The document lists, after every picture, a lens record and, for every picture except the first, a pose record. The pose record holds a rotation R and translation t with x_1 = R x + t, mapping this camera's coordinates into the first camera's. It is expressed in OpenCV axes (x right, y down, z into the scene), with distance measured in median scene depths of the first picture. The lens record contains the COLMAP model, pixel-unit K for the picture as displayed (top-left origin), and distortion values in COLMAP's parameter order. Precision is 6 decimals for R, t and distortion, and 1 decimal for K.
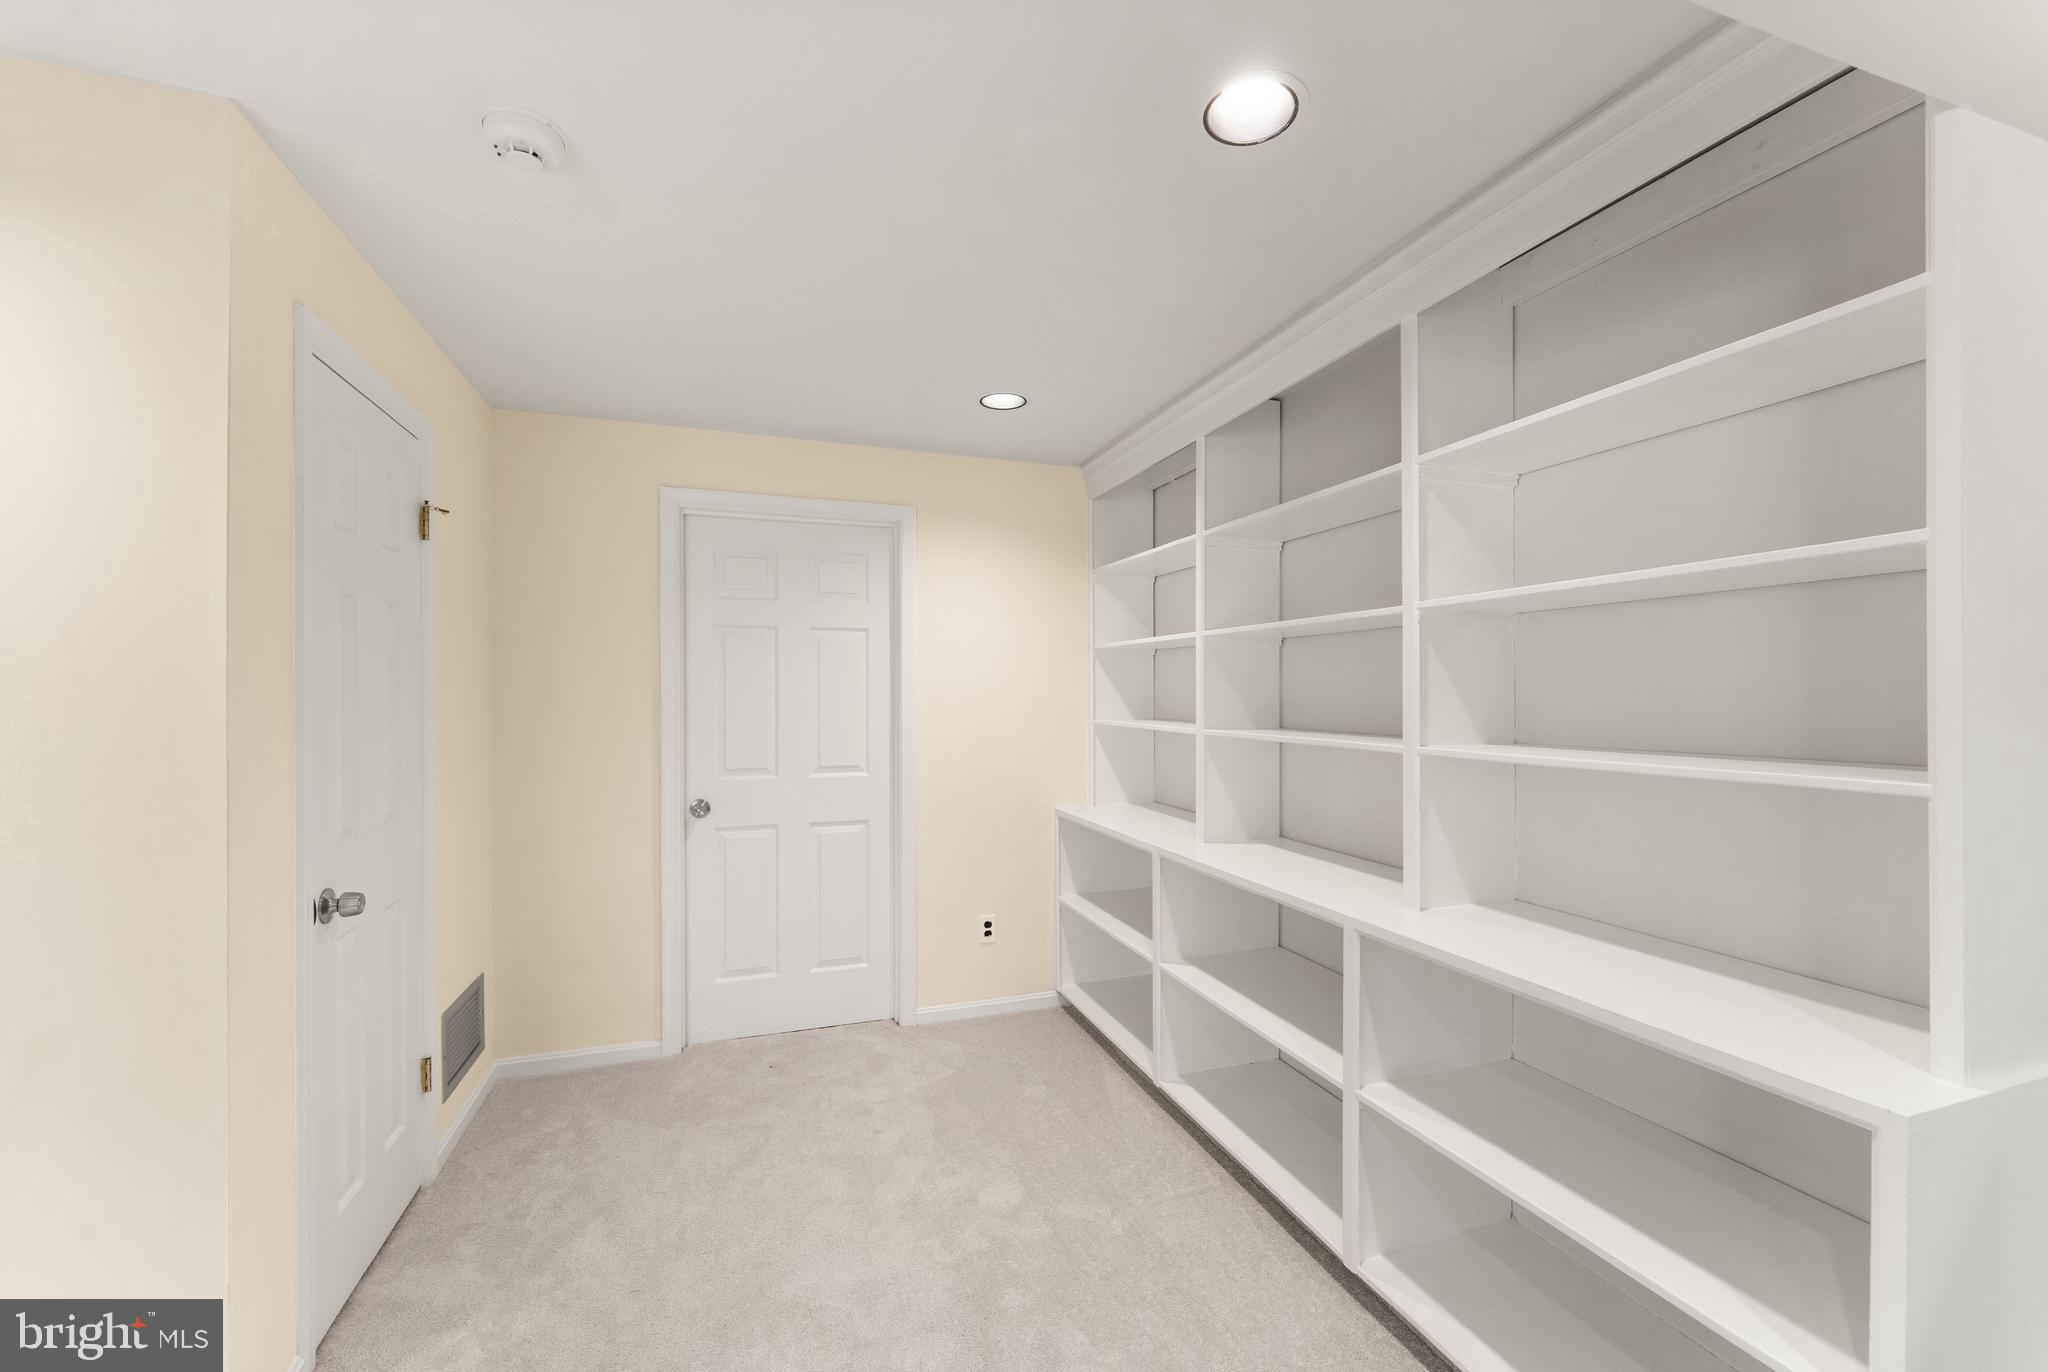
lens RADIAL K [[825.6, 0, 1027.8], [0, 825.6, 693.5], [0, 0, 1]] dist [-0.000901, 0.000021]
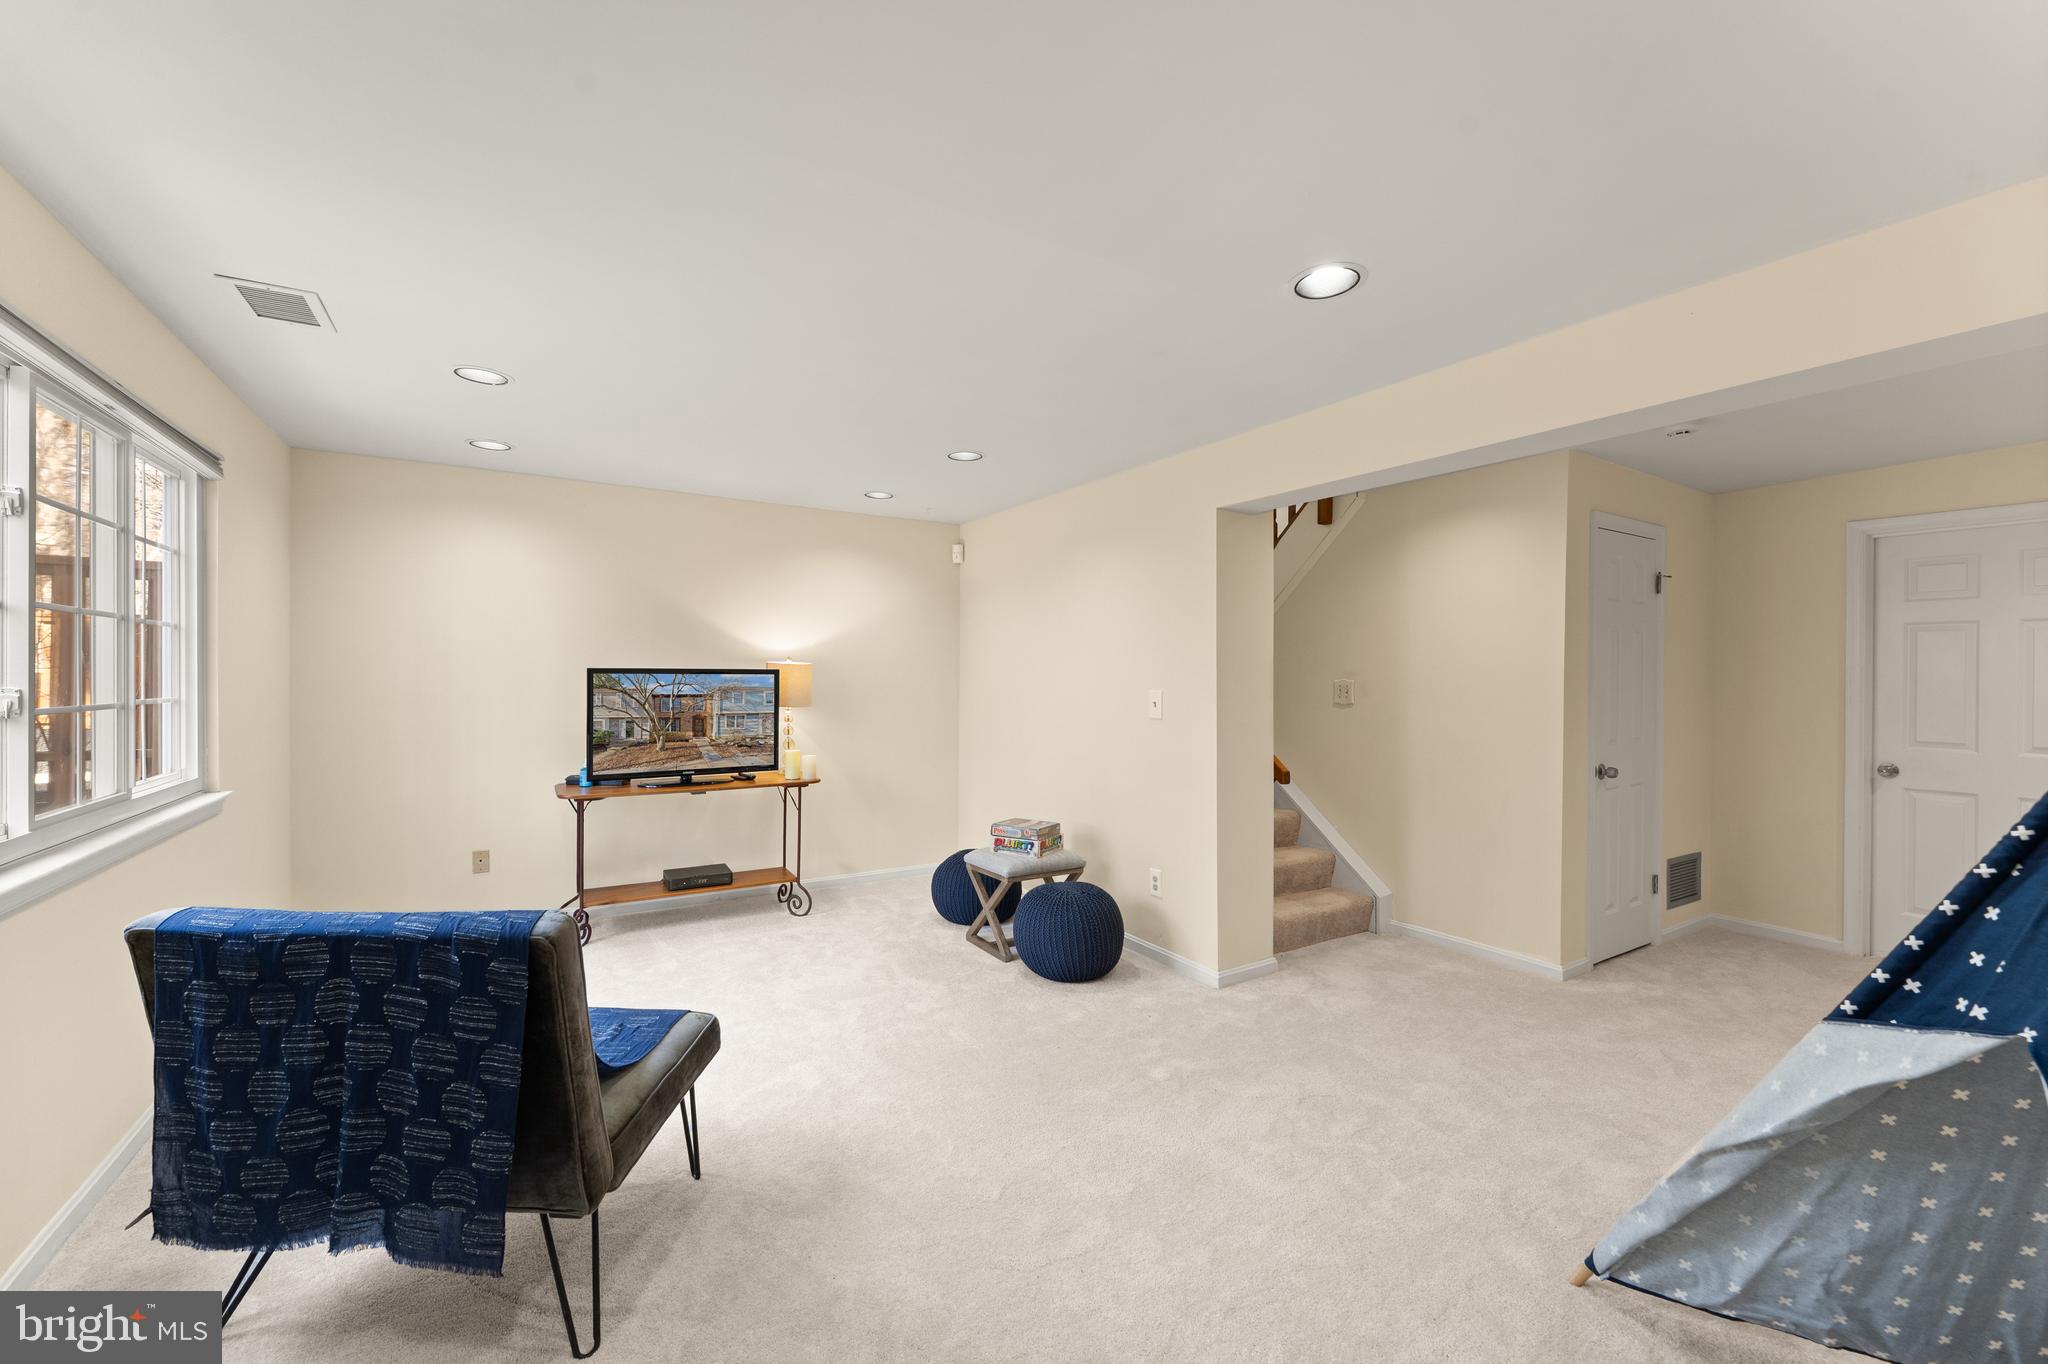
lens RADIAL K [[834.9, 0, 1024.0], [0, 834.9, 682.0], [0, 0, 1]] dist [-0.001410, -0.000127]
pose [[0.214956, 0.007403, -0.976596, 0.650817], [-0.011646, 0.999920, 0.005017, 0.015641], [0.976554, 0.010295, 0.215024, -0.648420]]
